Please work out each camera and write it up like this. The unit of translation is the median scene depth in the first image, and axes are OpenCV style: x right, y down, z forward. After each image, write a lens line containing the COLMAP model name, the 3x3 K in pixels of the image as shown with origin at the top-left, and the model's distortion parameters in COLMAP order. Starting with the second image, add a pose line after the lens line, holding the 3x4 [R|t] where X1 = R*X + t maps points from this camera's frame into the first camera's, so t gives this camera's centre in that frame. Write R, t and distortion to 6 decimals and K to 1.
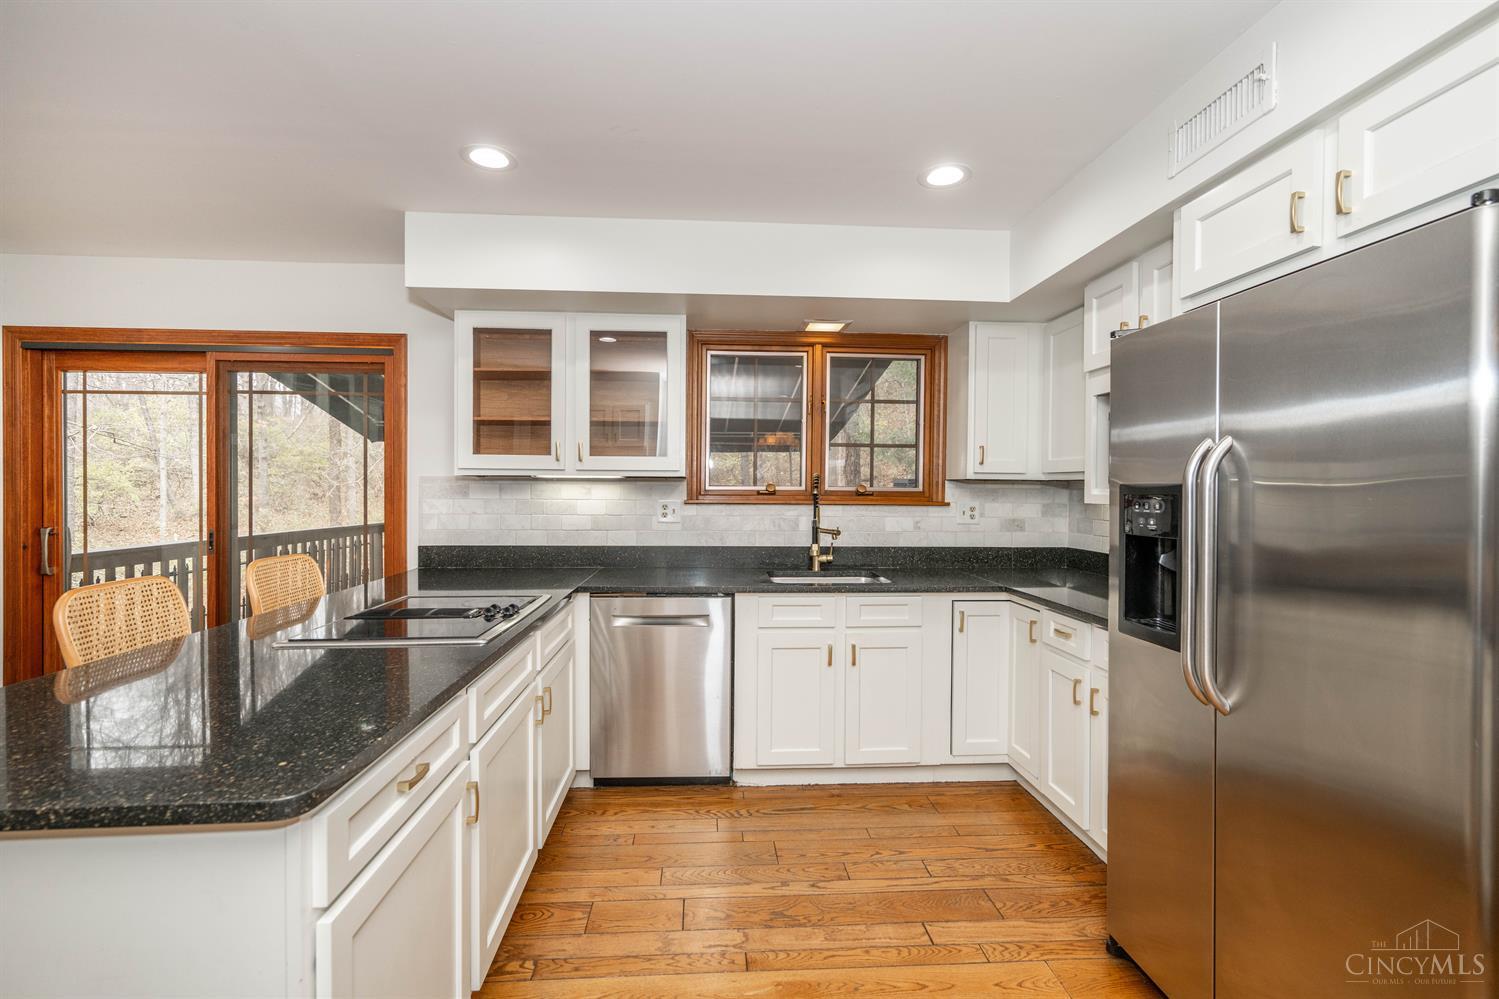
lens RADIAL K [[657.4, 0, 739.4], [0, 657.4, 496.0], [0, 0, 1]] dist [0.001600, 0.000092]
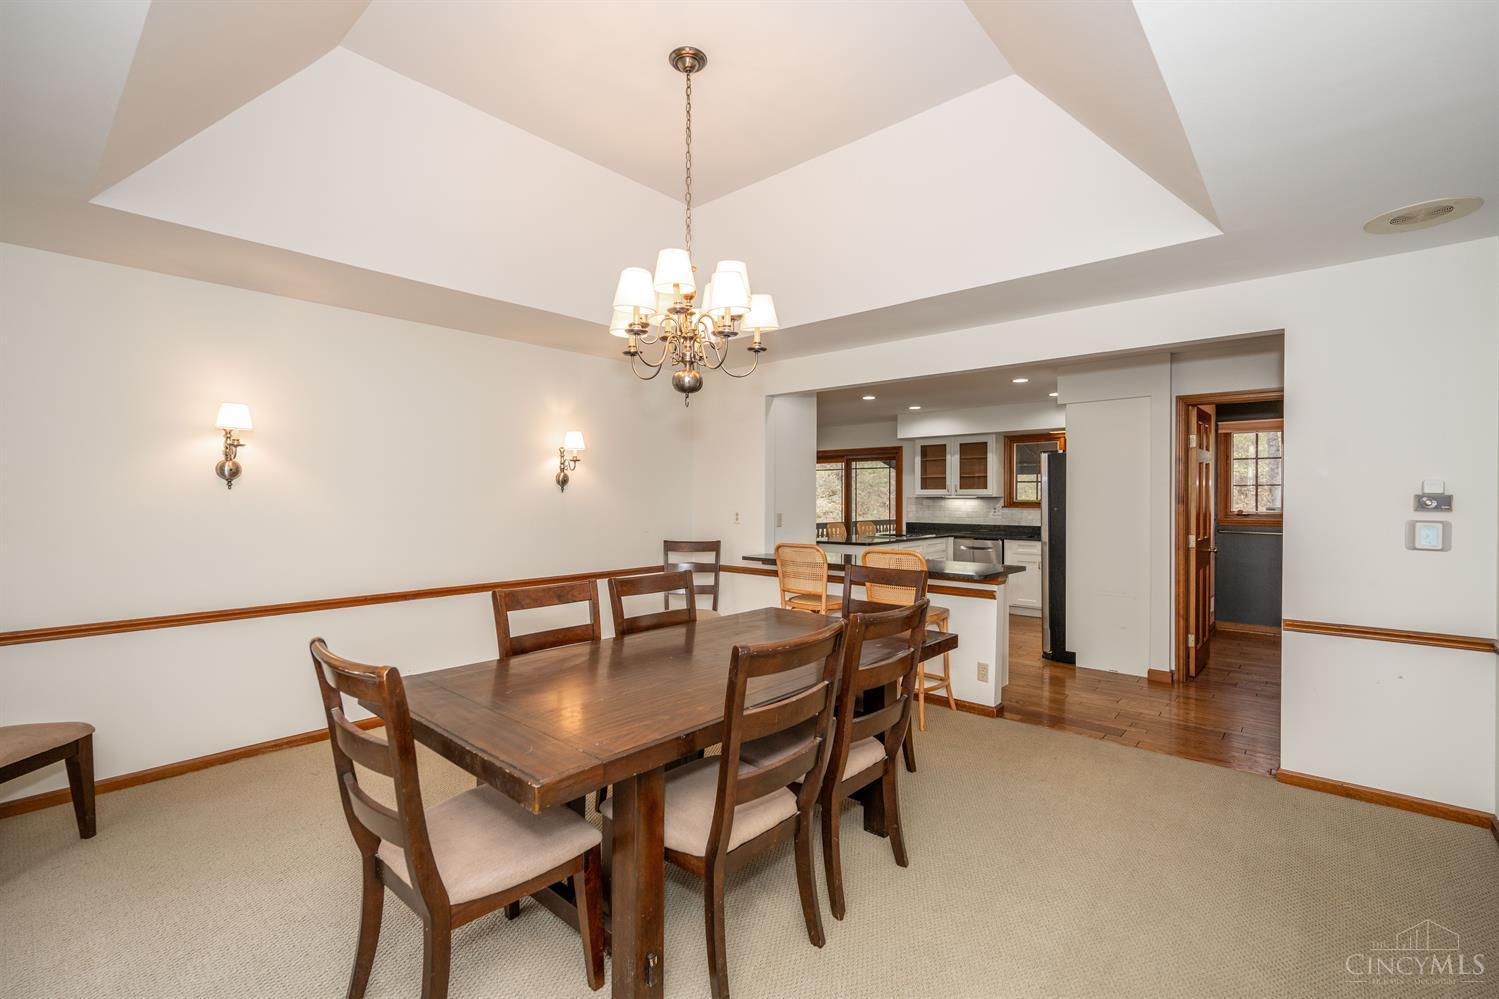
lens RADIAL K [[657.4, 0, 743.0], [0, 657.4, 497.3], [0, 0, 1]] dist [0.001600, 0.000092]
pose [[0.707607, -0.008268, -0.706558, 0.997079], [-0.001749, 0.999908, -0.013452, 0.008928], [0.706604, 0.010755, 0.707527, -1.467404]]
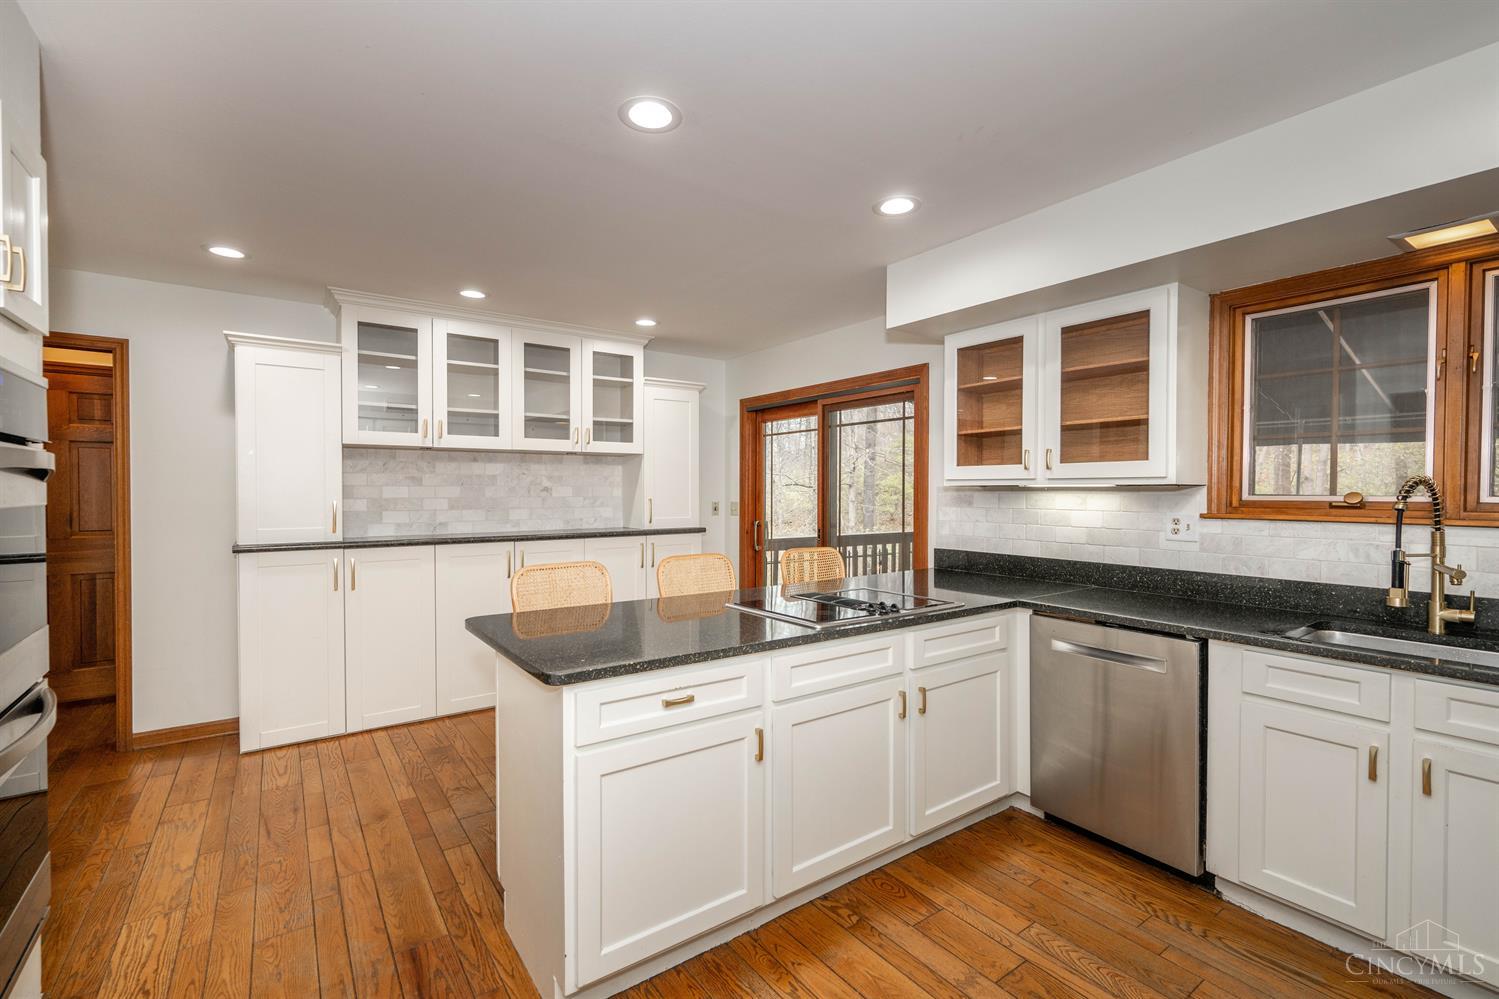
lens RADIAL K [[657.4, 0, 750.4], [0, 657.4, 498.4], [0, 0, 1]] dist [0.001600, 0.000092]
pose [[0.534548, 0.004489, -0.845126, 0.300980], [-0.006409, 0.999979, 0.001258, -0.009525], [0.845114, 0.004744, 0.534566, 0.129100]]
